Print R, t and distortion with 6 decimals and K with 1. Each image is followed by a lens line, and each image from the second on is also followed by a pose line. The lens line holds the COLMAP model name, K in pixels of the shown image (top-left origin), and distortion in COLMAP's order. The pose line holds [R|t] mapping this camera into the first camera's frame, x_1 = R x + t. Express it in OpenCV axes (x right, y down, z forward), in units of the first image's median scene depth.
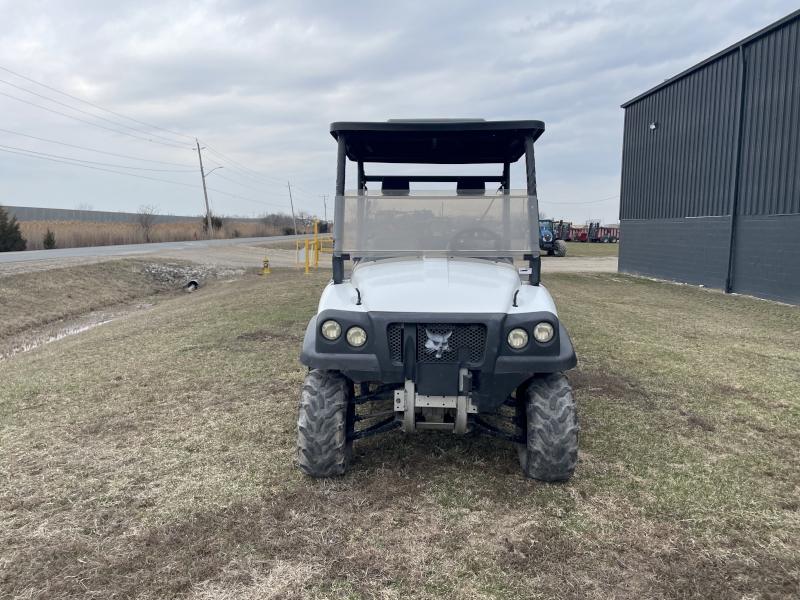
lens RADIAL K [[611.0, 0, 412.9], [0, 611.0, 304.5], [0, 0, 1]] dist [0.070889, -0.093153]
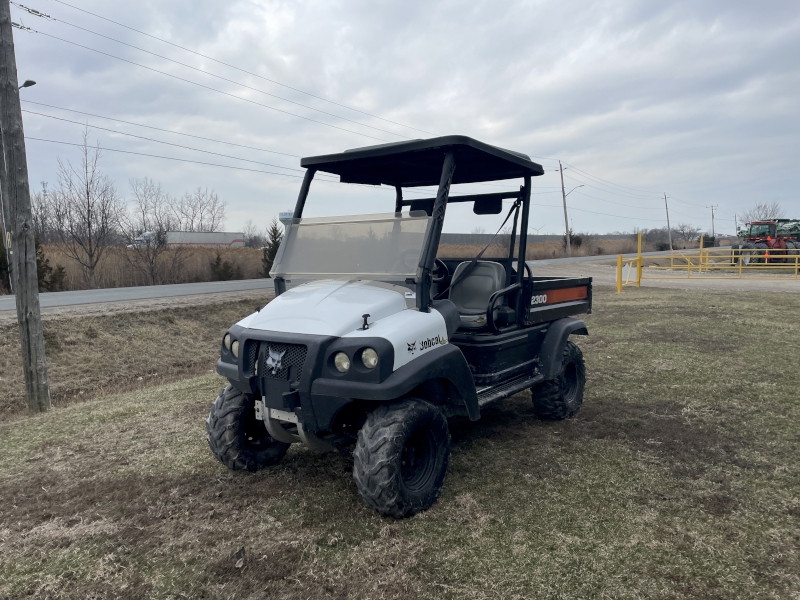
lens RADIAL K [[611.0, 0, 412.9], [0, 611.0, 304.5], [0, 0, 1]] dist [0.070889, -0.093153]
pose [[0.821064, 0.027815, -0.570159, 0.738027], [-0.043304, 0.998969, -0.013626, -0.027157], [0.569192, 0.035878, 0.821422, 0.208690]]
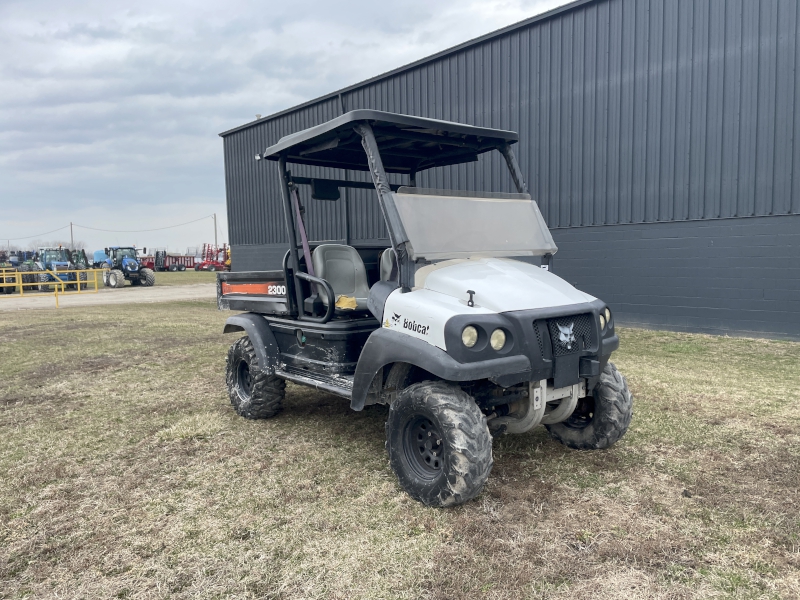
lens RADIAL K [[611.0, 0, 412.9], [0, 611.0, 304.5], [0, 0, 1]] dist [0.070889, -0.093153]
pose [[0.733300, -0.075119, 0.675743, -0.731635], [0.108036, 0.994124, -0.006726, -0.007933], [-0.671267, 0.077937, 0.737107, 0.346961]]
